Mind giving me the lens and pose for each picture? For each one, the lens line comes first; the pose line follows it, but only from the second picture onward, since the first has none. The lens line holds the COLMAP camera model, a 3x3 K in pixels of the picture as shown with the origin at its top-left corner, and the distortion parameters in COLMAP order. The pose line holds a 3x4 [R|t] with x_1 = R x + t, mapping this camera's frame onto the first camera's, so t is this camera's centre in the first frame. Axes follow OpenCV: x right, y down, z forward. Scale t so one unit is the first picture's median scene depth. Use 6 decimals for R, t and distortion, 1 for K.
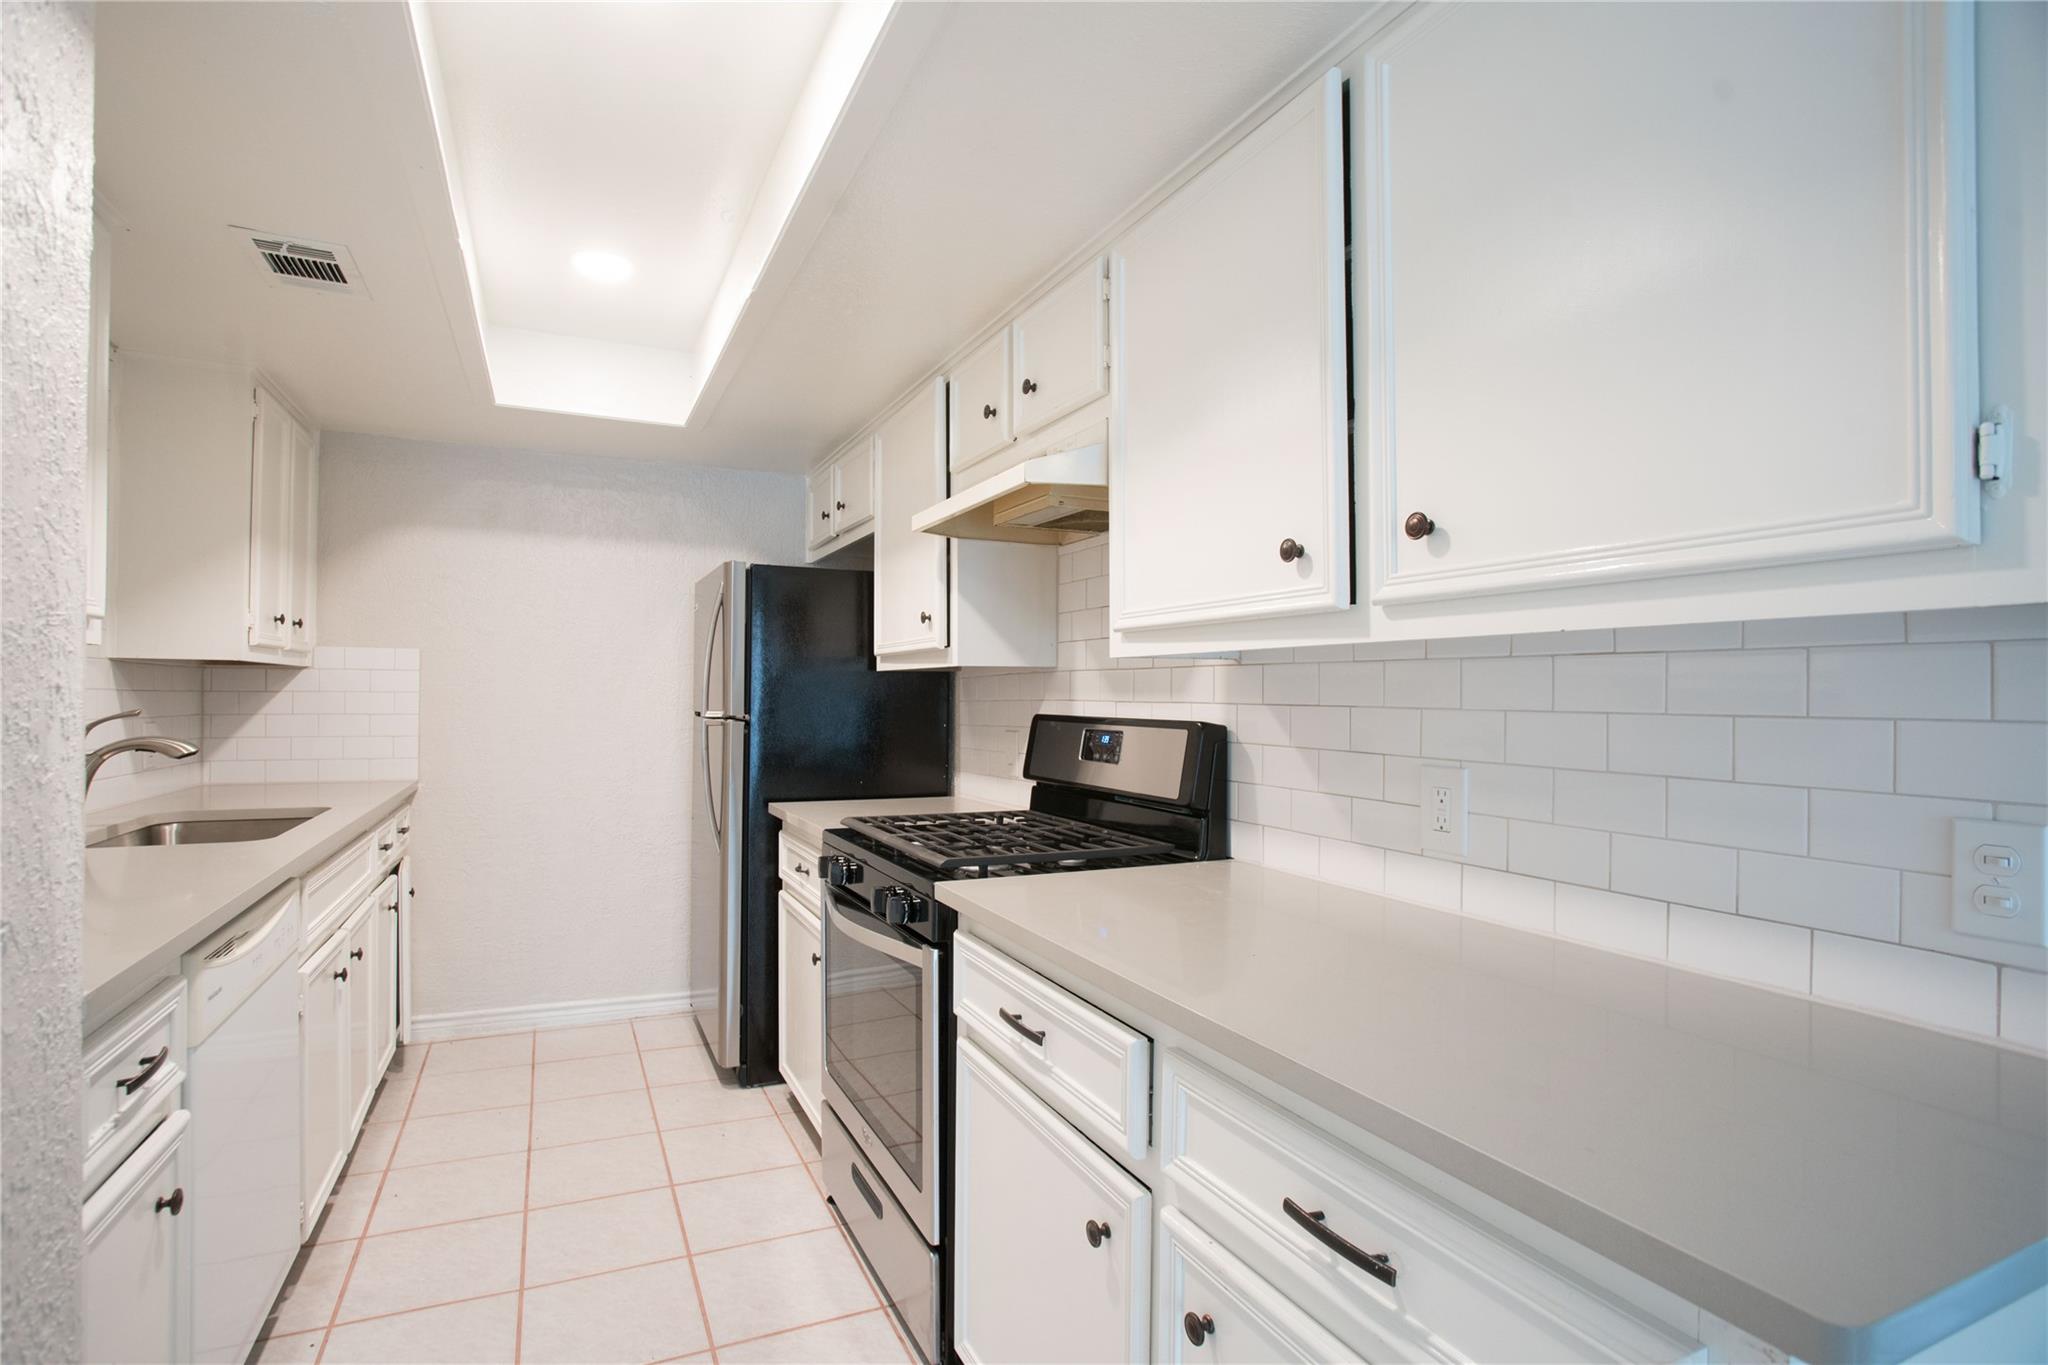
lens RADIAL K [[987.3, 0, 984.2], [0, 987.3, 688.3], [0, 0, 1]] dist [-0.032912, 0.007153]
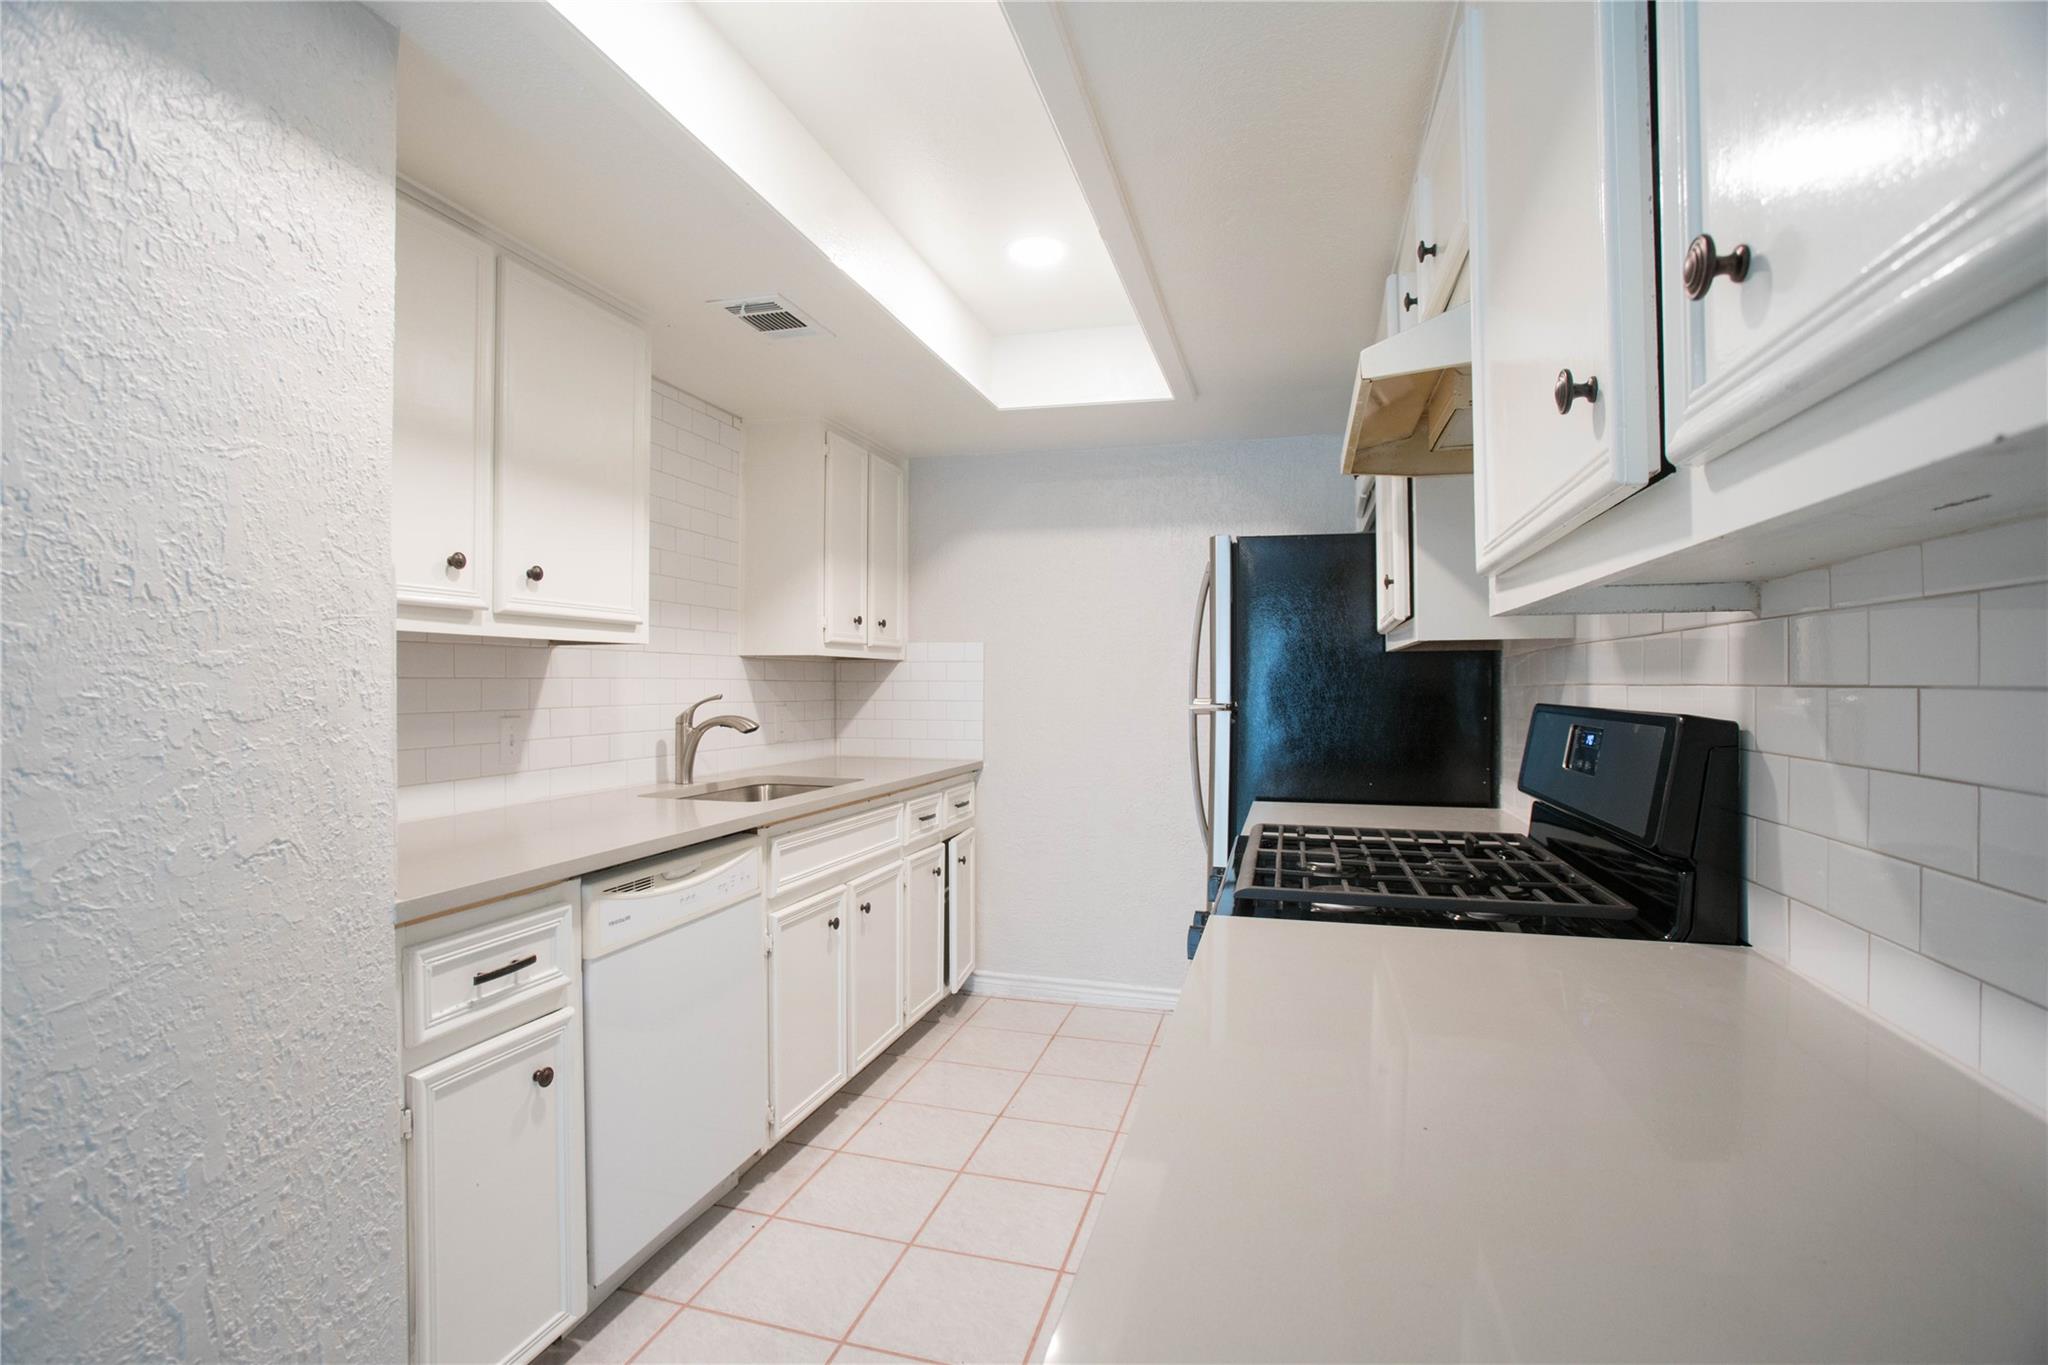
lens RADIAL K [[987.3, 0, 1012.8], [0, 987.3, 689.8], [0, 0, 1]] dist [-0.032912, 0.007153]
pose [[0.760177, -0.001620, -0.649714, 0.218177], [0.007455, 0.999953, 0.006228, 0.008207], [0.649673, -0.009578, 0.760153, 0.197874]]
